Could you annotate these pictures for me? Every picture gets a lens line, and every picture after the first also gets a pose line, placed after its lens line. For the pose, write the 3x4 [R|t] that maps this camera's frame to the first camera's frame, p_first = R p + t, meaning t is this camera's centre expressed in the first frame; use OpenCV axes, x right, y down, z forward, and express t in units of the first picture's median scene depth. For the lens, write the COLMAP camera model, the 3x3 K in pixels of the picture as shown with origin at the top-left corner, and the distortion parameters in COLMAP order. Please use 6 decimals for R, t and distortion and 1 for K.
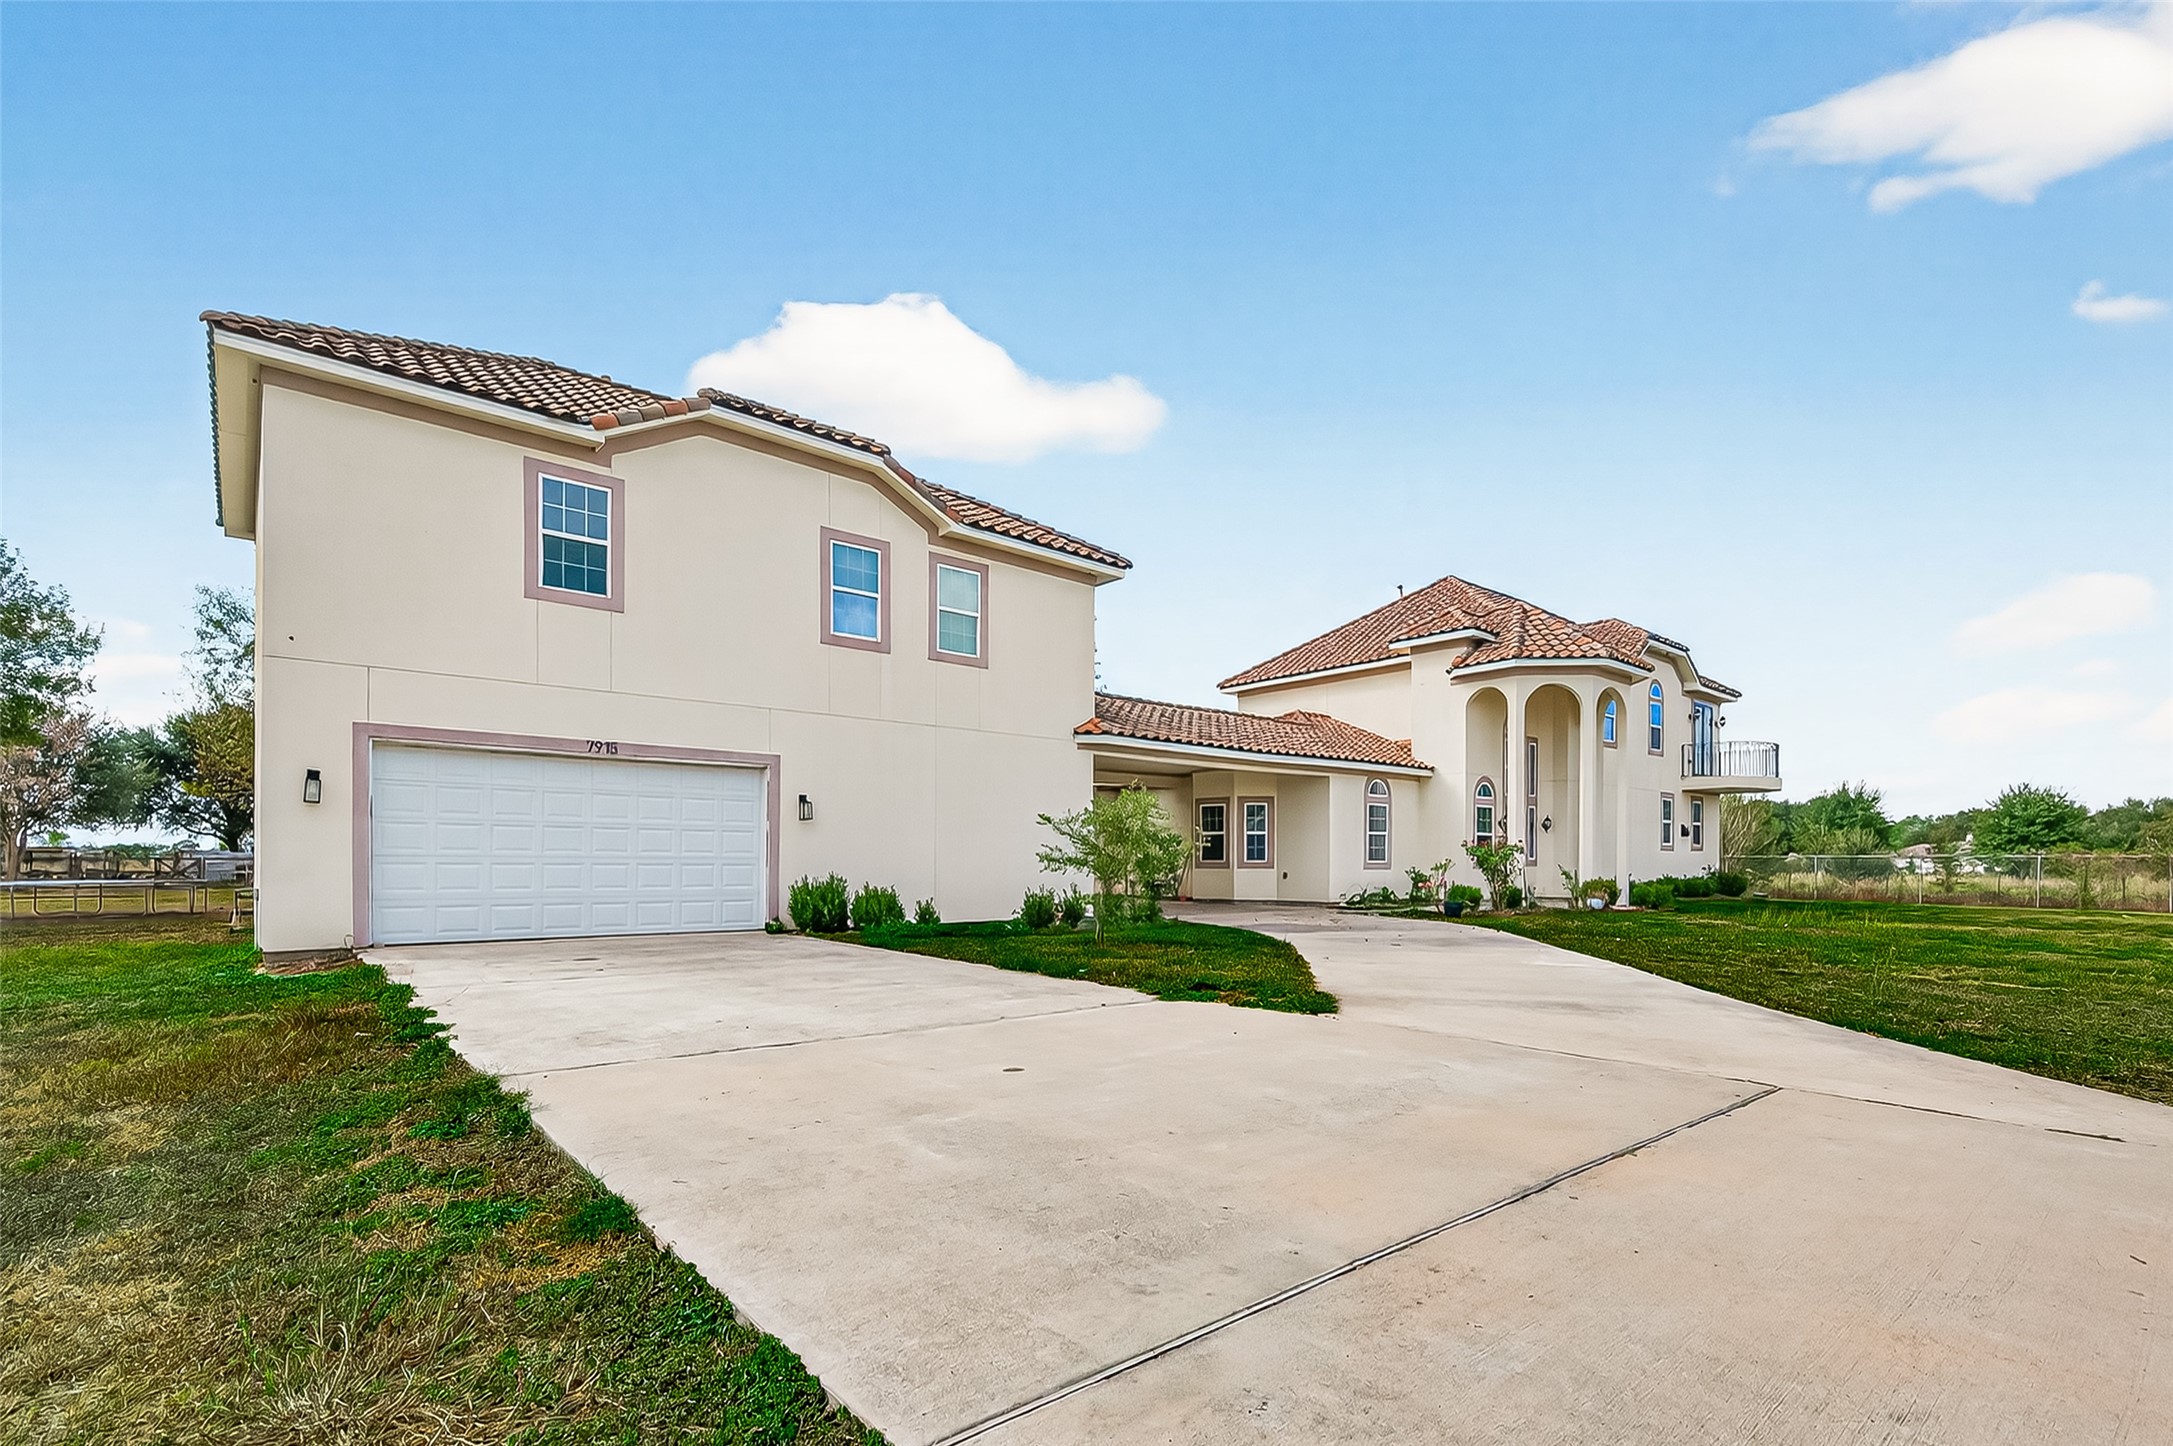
lens RADIAL K [[978.2, 0, 1090.5], [0, 978.2, 865.0], [0, 0, 1]] dist [0.001334, 0.000040]
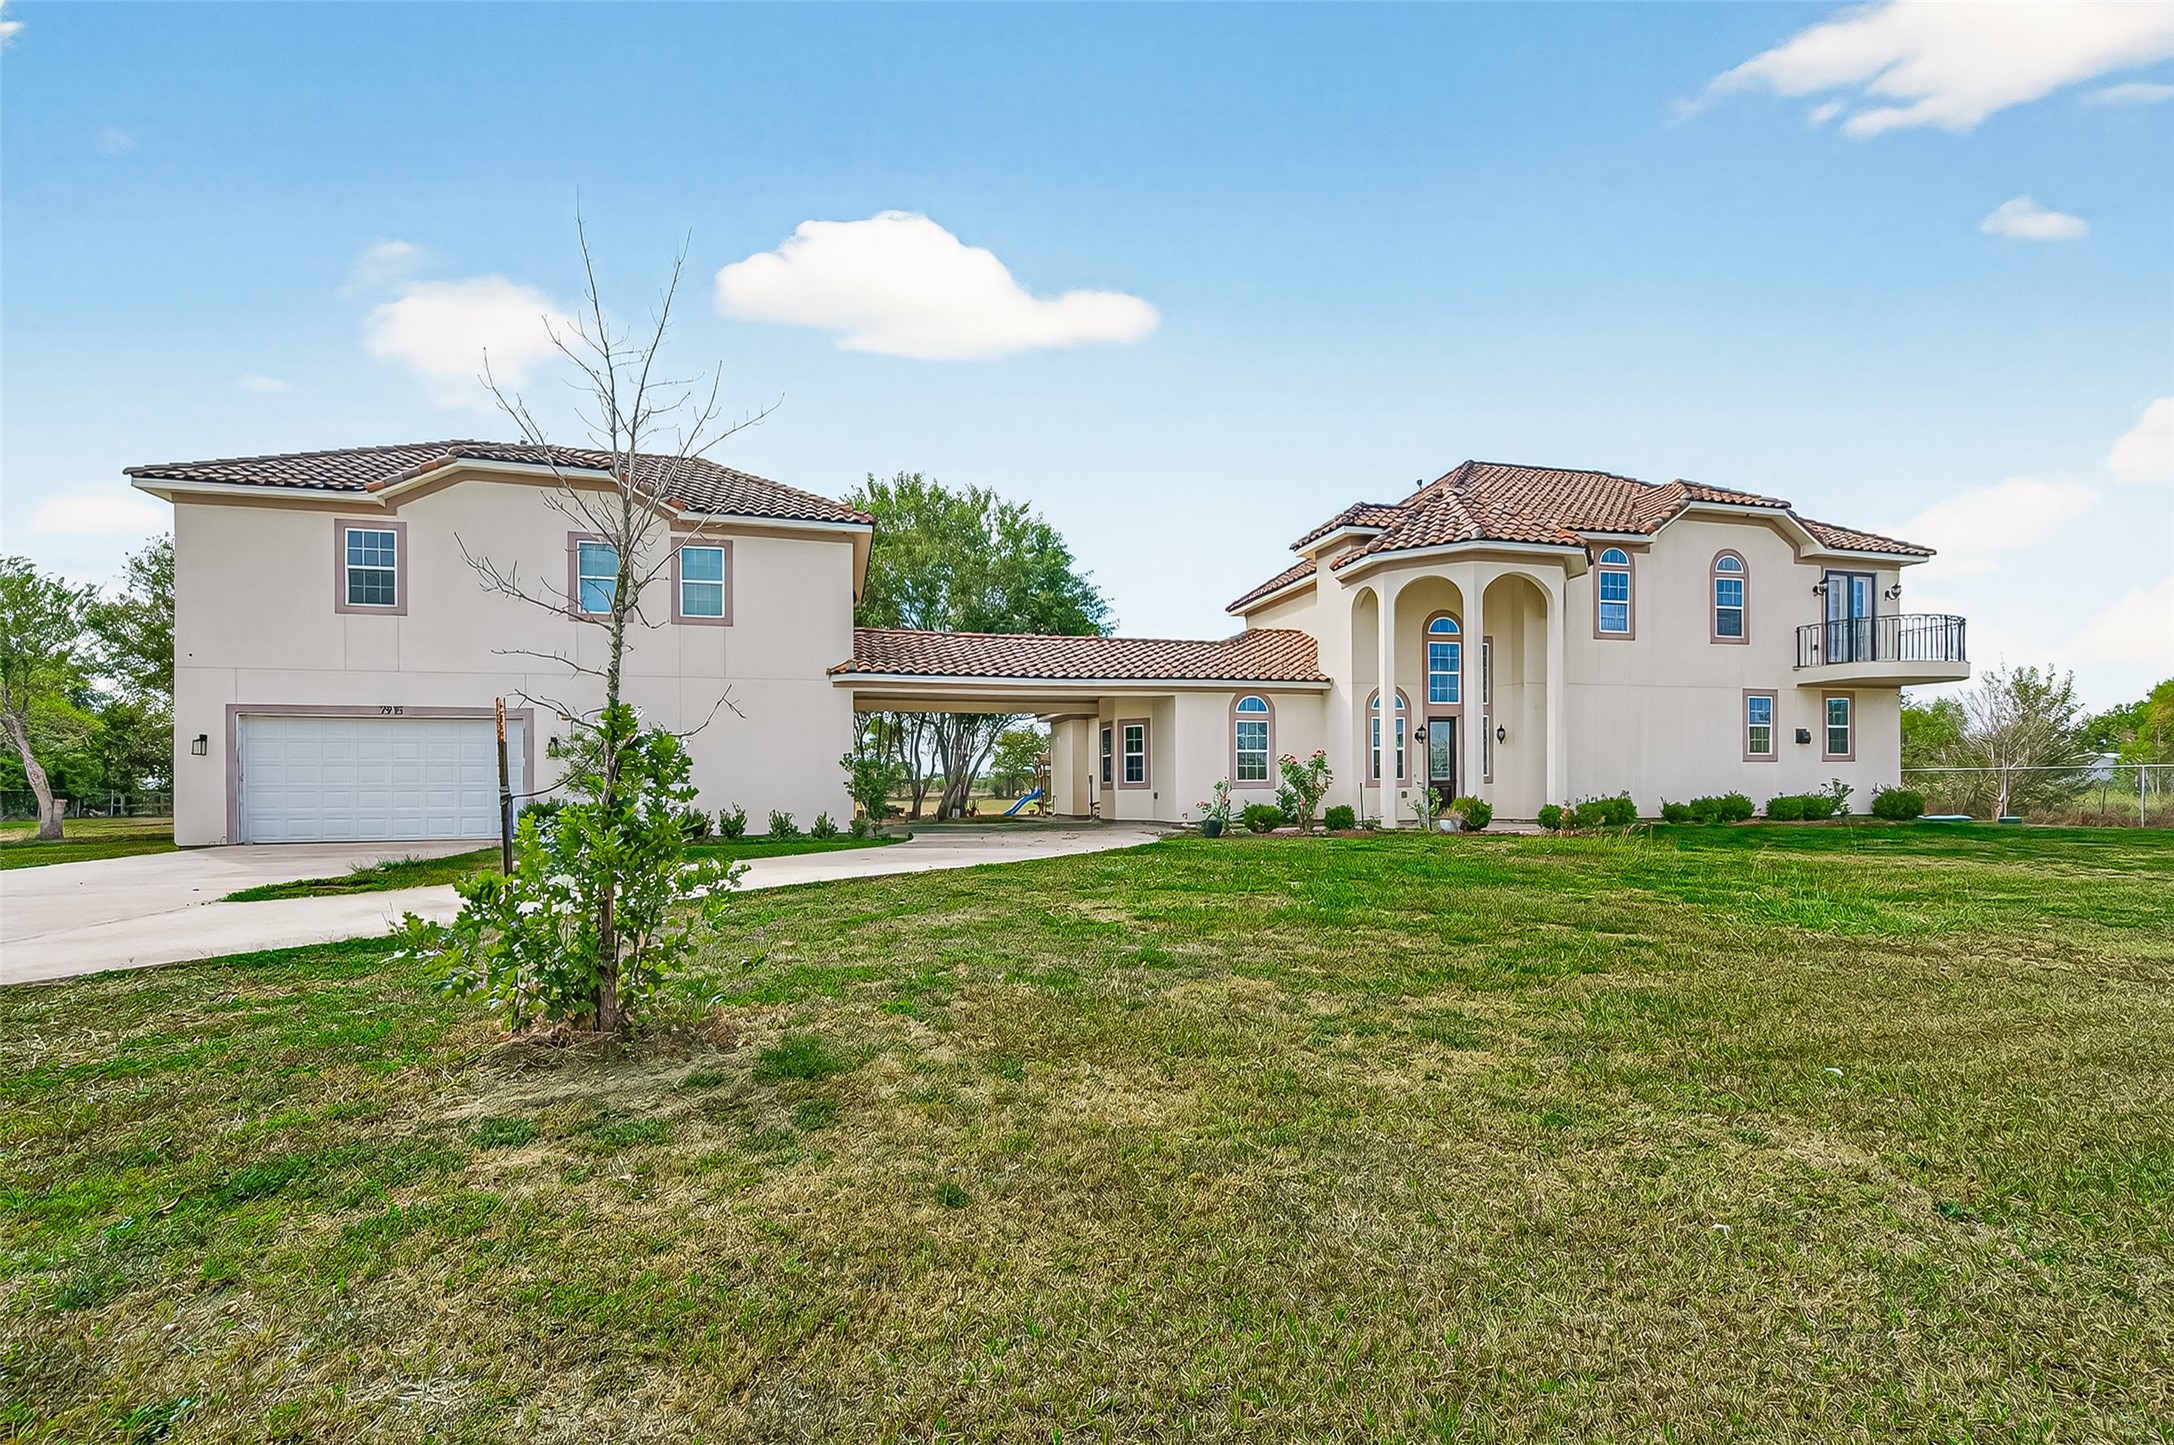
lens RADIAL K [[885.6, 0, 1081.2], [0, 885.6, 783.2], [0, 0, 1]] dist [-0.000929, -0.000081]
pose [[0.897998, -0.007869, -0.439929, 0.694768], [0.007858, 0.999967, -0.001846, -0.001935], [0.439929, -0.001799, 0.898031, 0.193243]]
